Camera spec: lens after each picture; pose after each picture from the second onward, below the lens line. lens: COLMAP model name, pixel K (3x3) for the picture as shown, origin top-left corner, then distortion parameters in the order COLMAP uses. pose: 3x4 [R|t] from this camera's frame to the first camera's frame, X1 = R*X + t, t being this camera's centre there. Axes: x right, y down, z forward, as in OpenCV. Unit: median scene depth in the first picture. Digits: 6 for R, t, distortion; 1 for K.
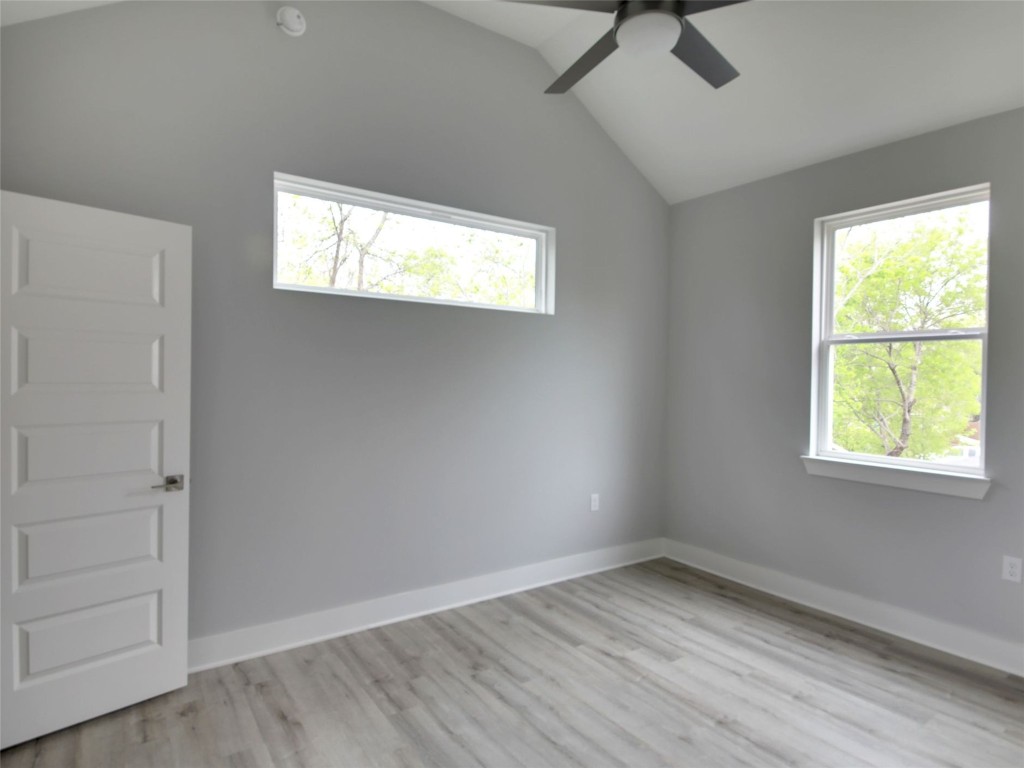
lens RADIAL K [[576.3, 0, 508.3], [0, 576.3, 383.7], [0, 0, 1]] dist [0.040345, -0.033871]
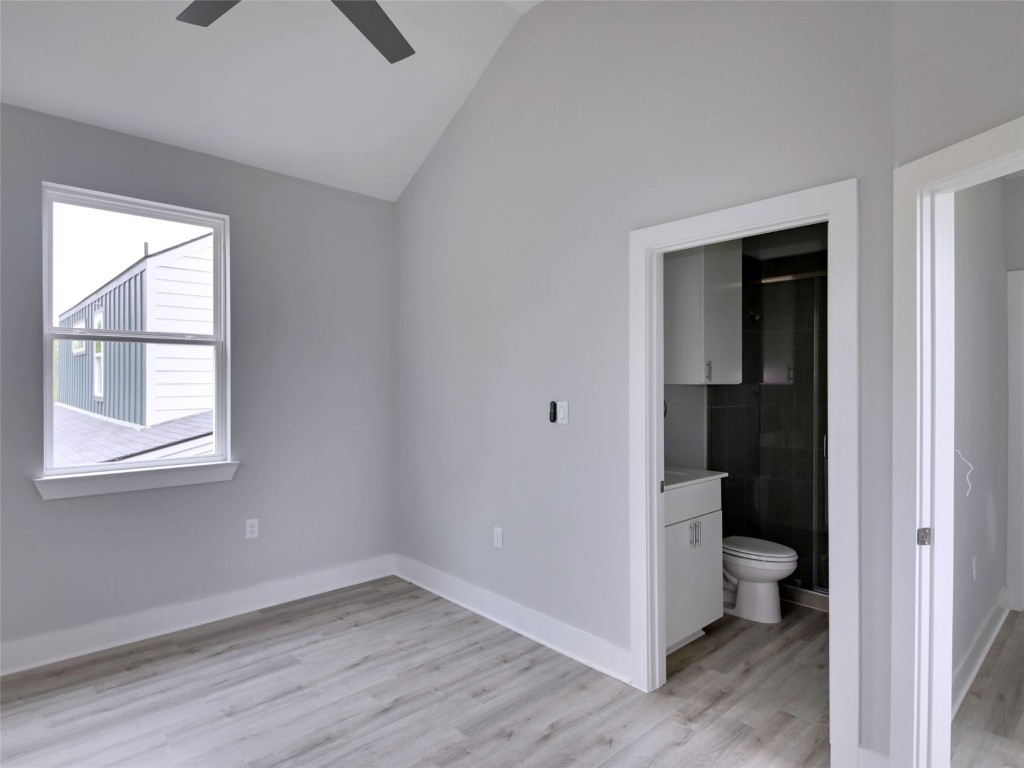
lens RADIAL K [[576.3, 0, 508.3], [0, 576.3, 383.7], [0, 0, 1]] dist [0.040345, -0.033871]
pose [[-0.135707, -0.017868, 0.990588, -0.453323], [0.011079, 0.999747, 0.019551, -0.016012], [-0.990687, 0.013628, -0.135474, 0.603532]]
